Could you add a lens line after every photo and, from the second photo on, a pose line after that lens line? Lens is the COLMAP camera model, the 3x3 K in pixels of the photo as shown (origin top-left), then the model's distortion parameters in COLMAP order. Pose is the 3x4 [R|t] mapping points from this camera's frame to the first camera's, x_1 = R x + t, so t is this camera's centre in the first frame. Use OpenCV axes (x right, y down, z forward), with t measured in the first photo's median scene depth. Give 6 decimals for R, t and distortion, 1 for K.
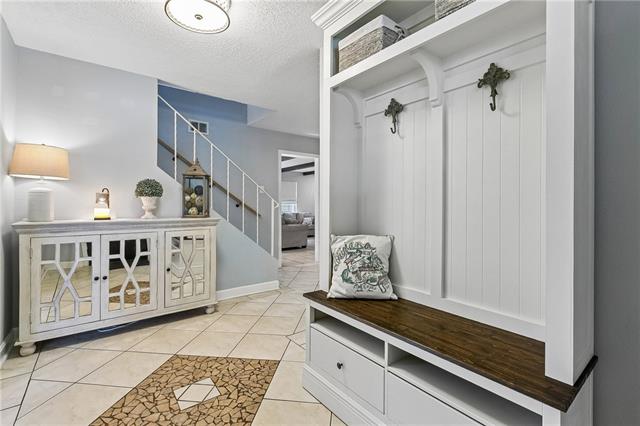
lens RADIAL K [[290.6, 0, 312.9], [0, 290.6, 201.8], [0, 0, 1]] dist [0.002141, 0.000228]
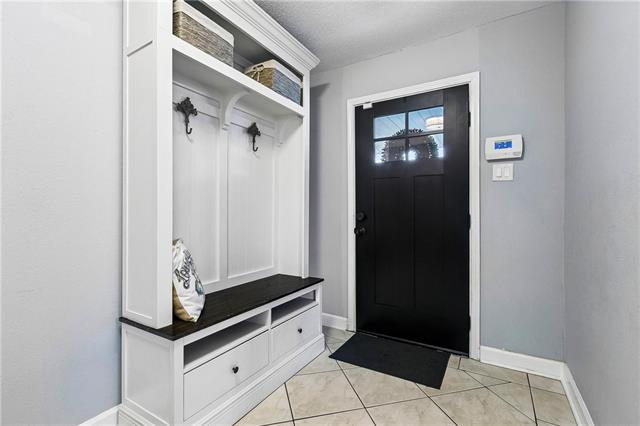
lens RADIAL K [[290.6, 0, 318.0], [0, 290.6, 214.4], [0, 0, 1]] dist [0.002141, 0.000228]
pose [[-0.361648, -0.006953, 0.932289, -0.909823], [-0.011618, 0.999928, 0.002950, 0.031738], [-0.932242, -0.009764, -0.361703, 1.076805]]
